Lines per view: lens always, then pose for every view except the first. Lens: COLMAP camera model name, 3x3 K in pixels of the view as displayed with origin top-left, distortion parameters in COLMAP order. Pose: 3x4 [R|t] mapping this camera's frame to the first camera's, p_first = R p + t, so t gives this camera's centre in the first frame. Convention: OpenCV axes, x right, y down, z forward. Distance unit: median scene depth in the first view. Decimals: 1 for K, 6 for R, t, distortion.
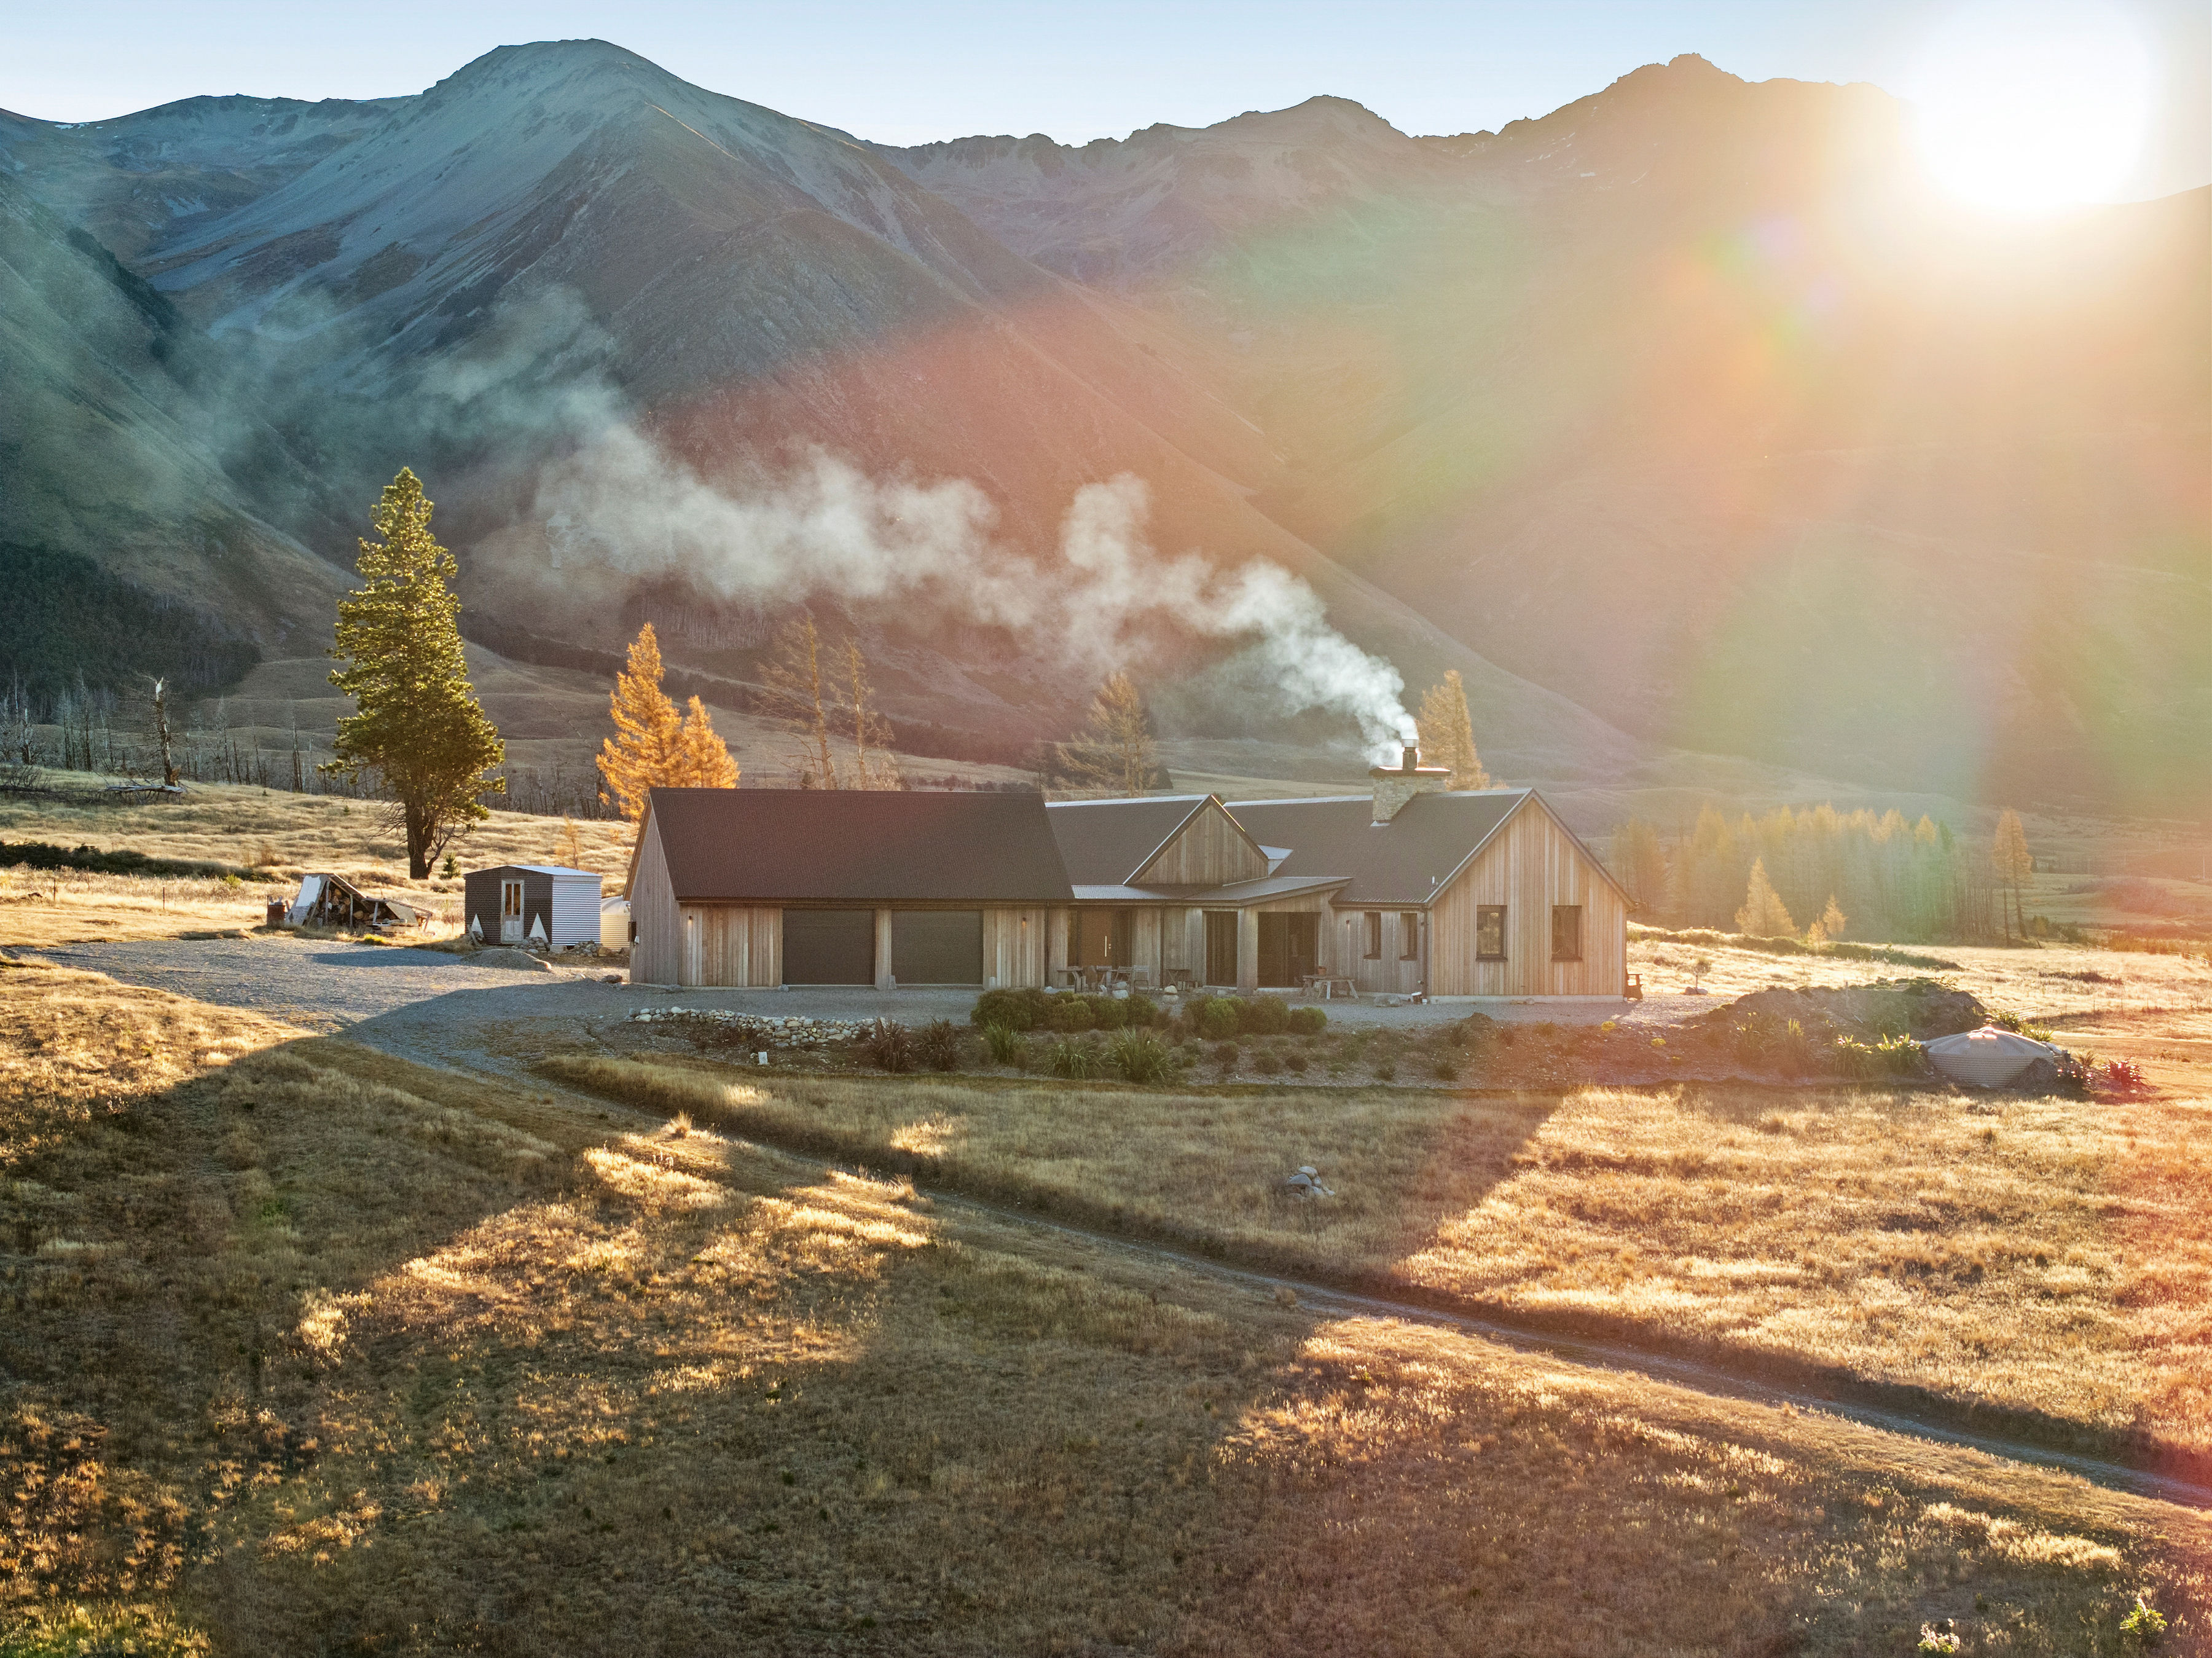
lens RADIAL K [[4428.3, 0, 1106.0], [0, 4428.3, 829.0], [0, 0, 1]] dist [-0.152803, 0.969145]
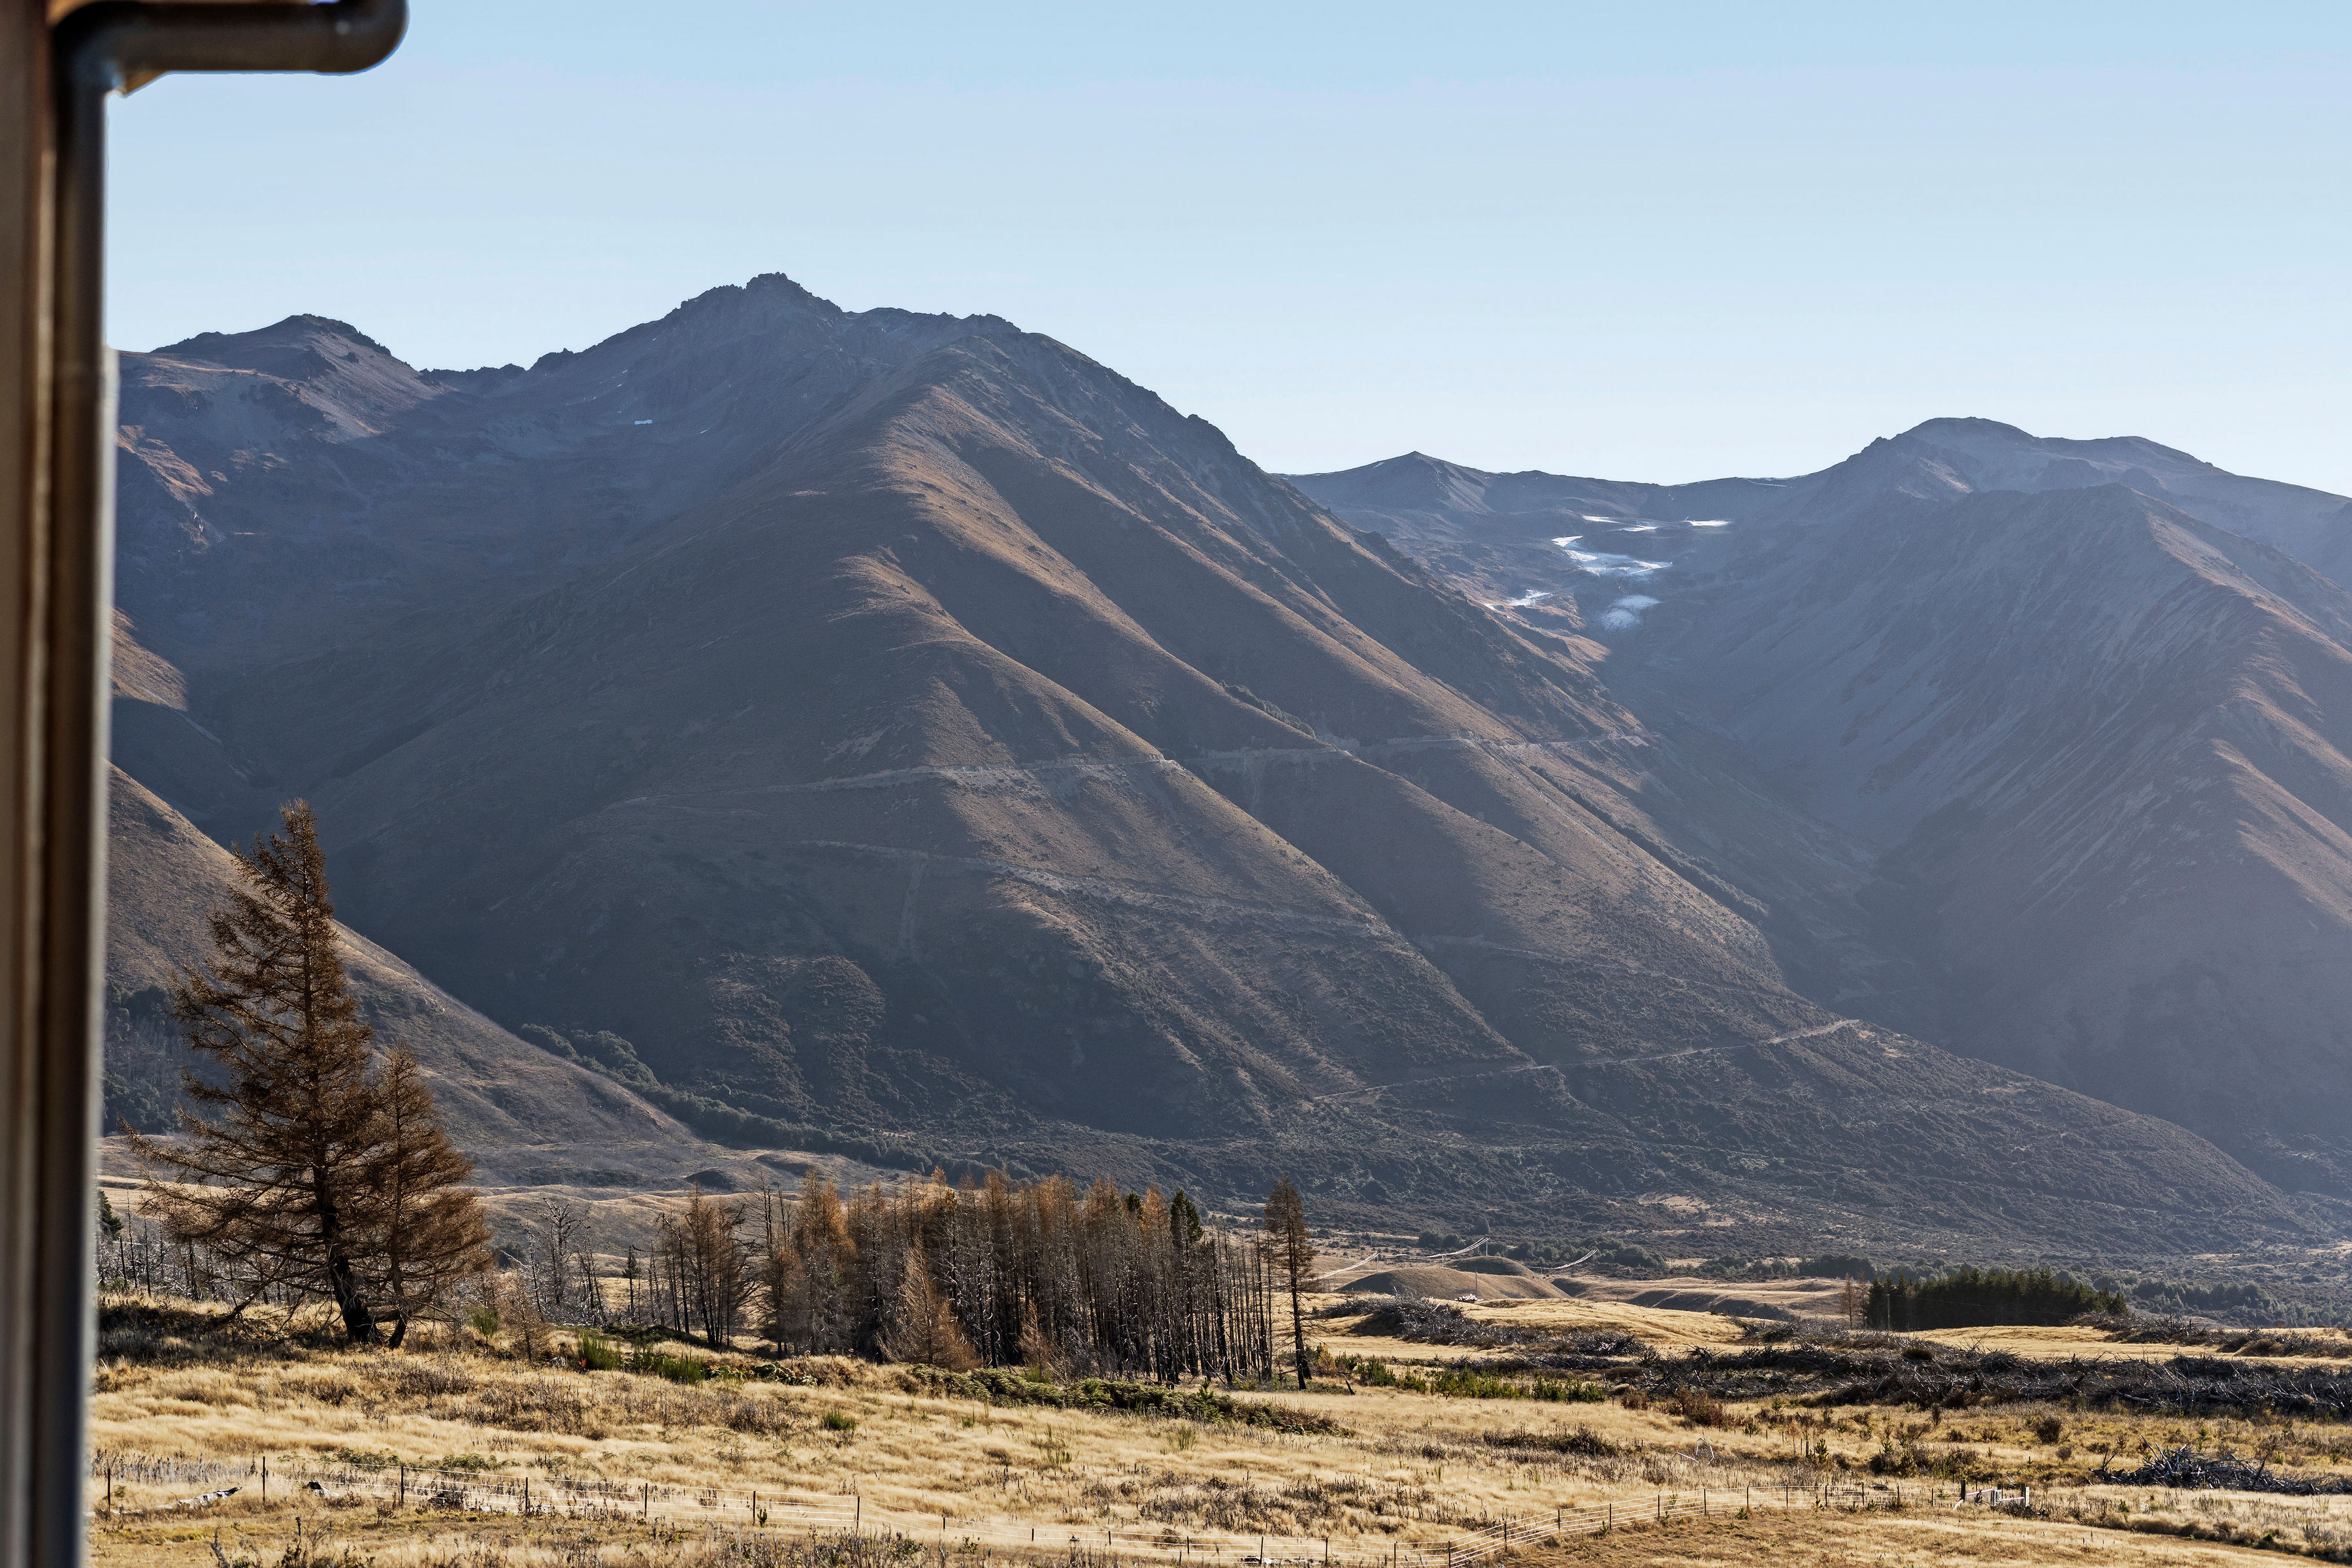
lens RADIAL K [[5532.6, 0, 1176.0], [0, 5532.6, 784.0], [0, 0, 1]] dist [0.038092, -0.119532]
pose [[0.979179, 0.009917, 0.202755, 0.020145], [0.007407, 0.996395, -0.084506, 0.004940], [-0.202862, 0.084248, 0.975576, 0.165993]]
